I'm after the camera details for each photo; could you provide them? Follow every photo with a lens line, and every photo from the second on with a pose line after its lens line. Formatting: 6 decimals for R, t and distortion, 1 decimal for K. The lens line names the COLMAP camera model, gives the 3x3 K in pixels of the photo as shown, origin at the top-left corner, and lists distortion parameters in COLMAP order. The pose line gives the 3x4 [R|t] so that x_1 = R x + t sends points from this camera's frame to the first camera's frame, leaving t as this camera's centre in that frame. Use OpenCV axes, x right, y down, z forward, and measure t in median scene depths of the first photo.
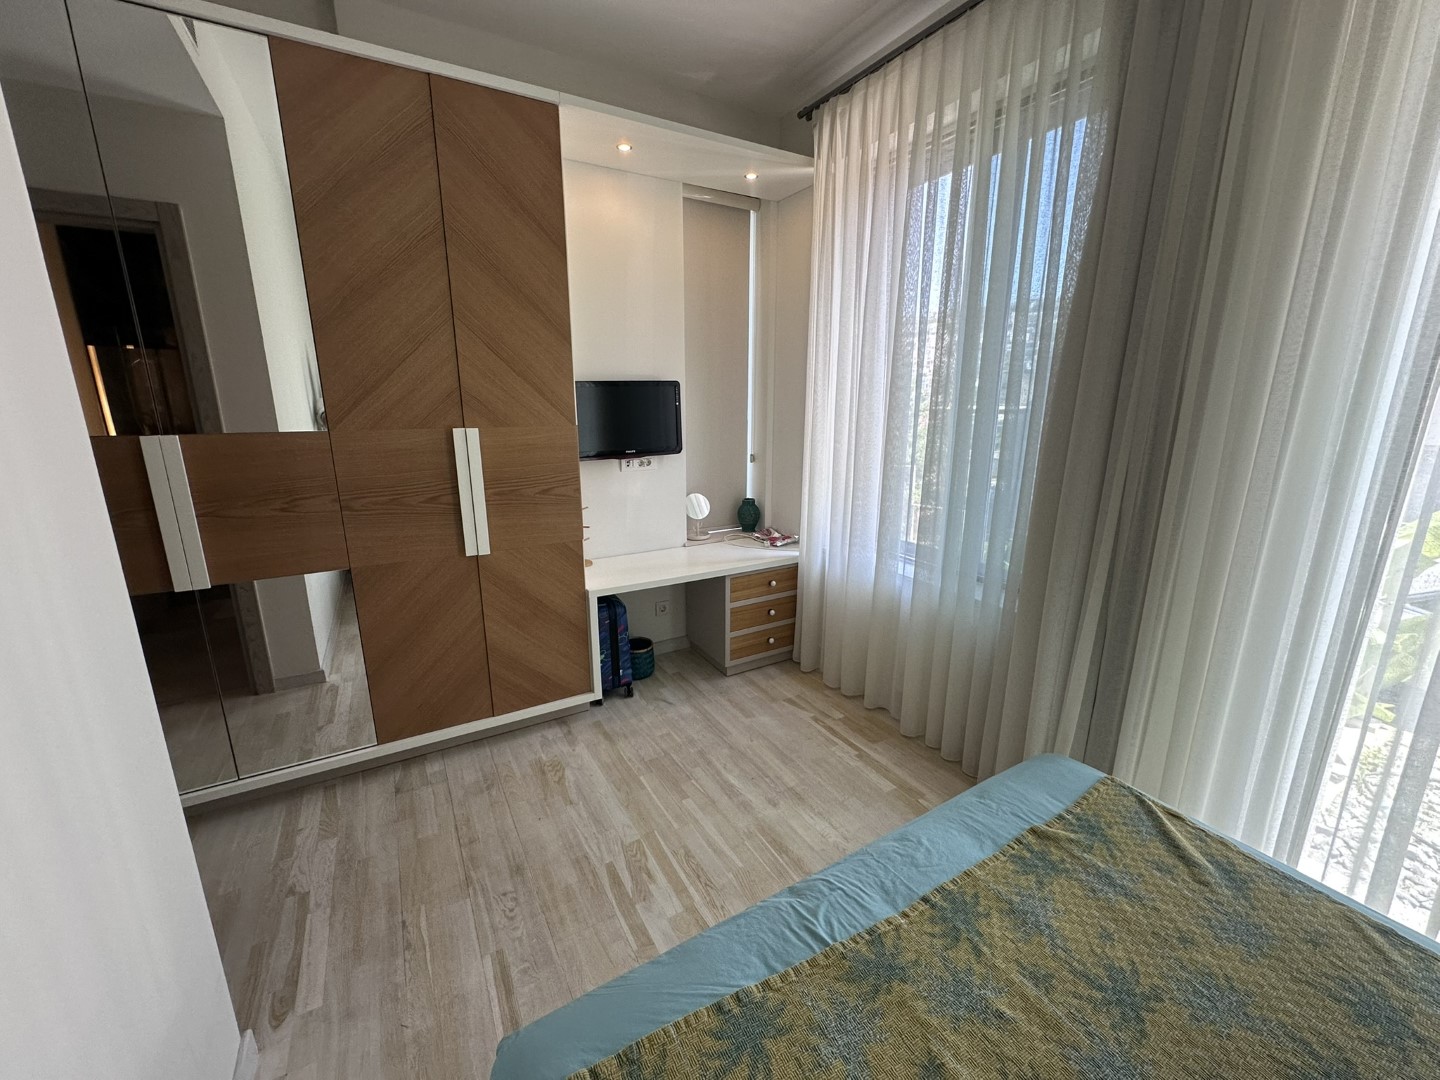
lens RADIAL K [[575.4, 0, 720.6], [0, 575.4, 537.7], [0, 0, 1]] dist [-0.003784, 0.001077]
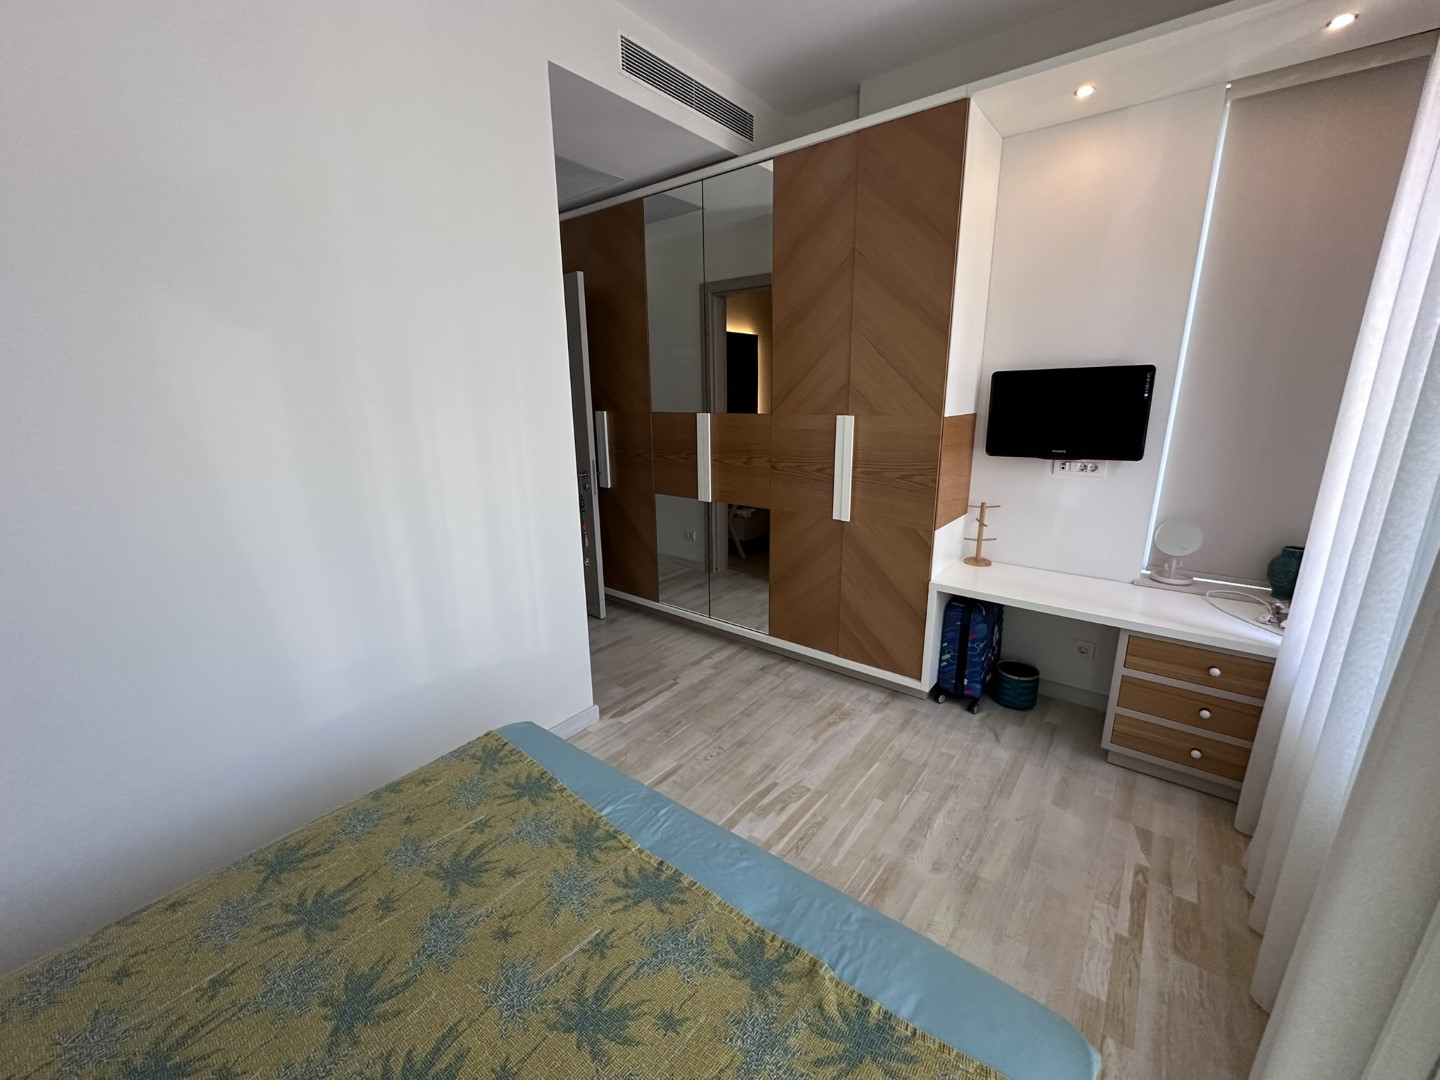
lens RADIAL K [[575.4, 0, 720.6], [0, 575.4, 537.7], [0, 0, 1]] dist [-0.003784, 0.001077]
pose [[0.367232, 0.224429, -0.902647, 0.587348], [-0.208097, 0.965678, 0.155439, -0.069754], [0.906552, 0.130756, 0.401331, 0.281525]]
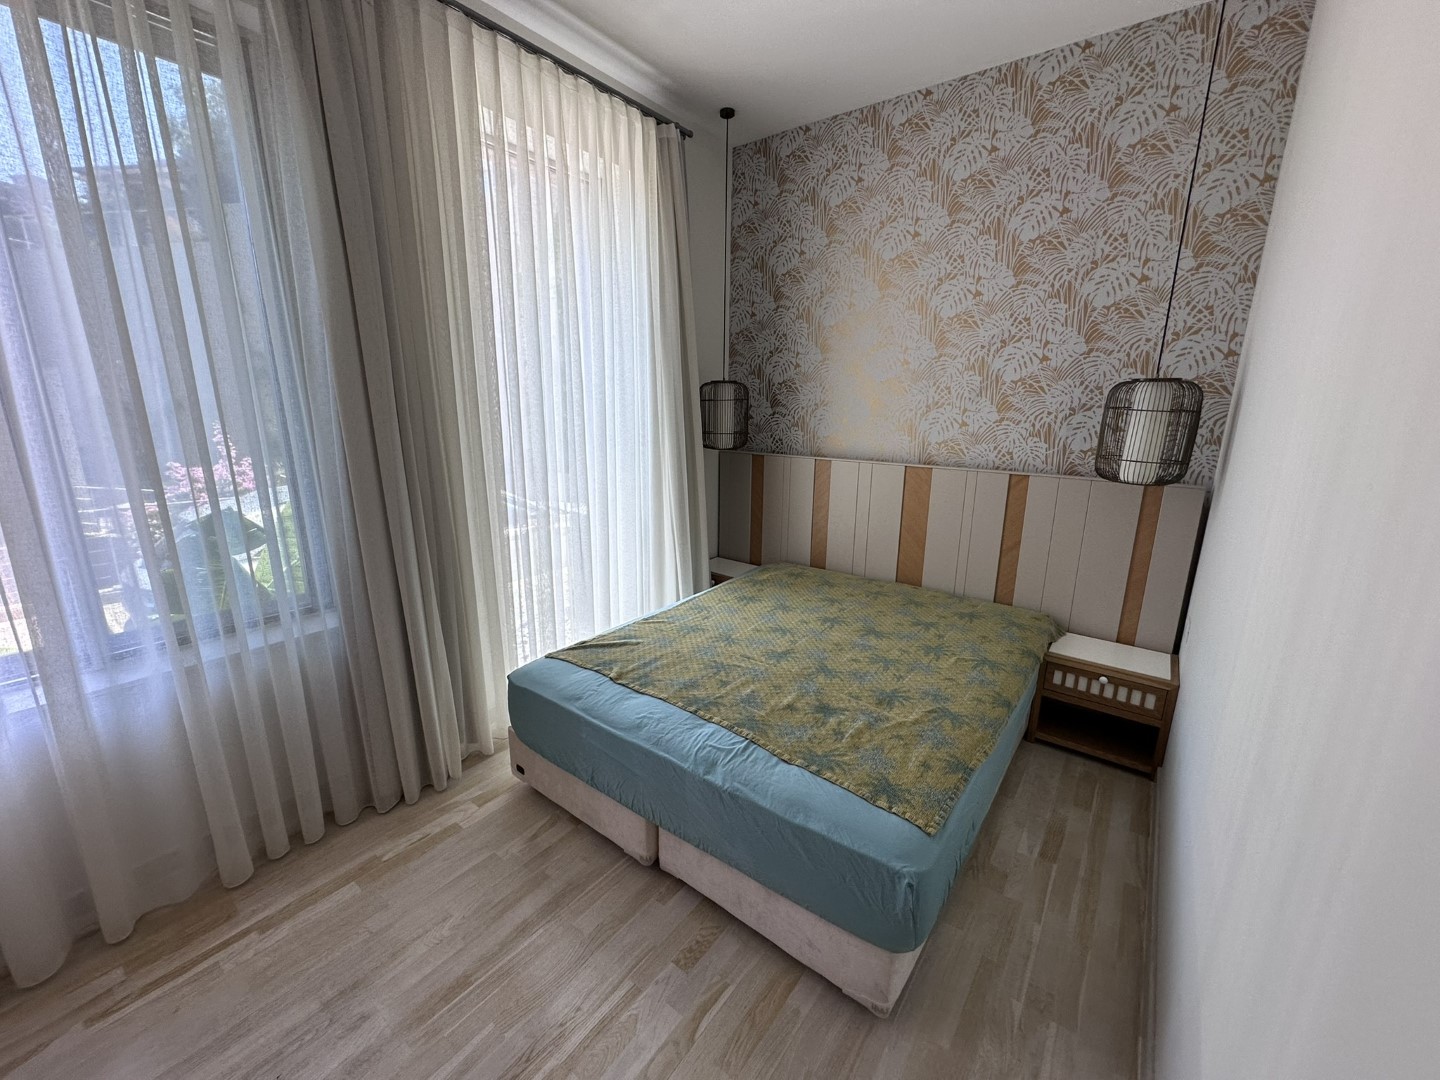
lens RADIAL K [[575.4, 0, 720.6], [0, 575.4, 537.7], [0, 0, 1]] dist [-0.003784, 0.001077]
pose [[-0.381471, -0.219248, 0.898003, -0.490071], [0.206230, 0.926793, 0.313884, -0.153788], [-0.901082, 0.304933, -0.308329, 0.617008]]
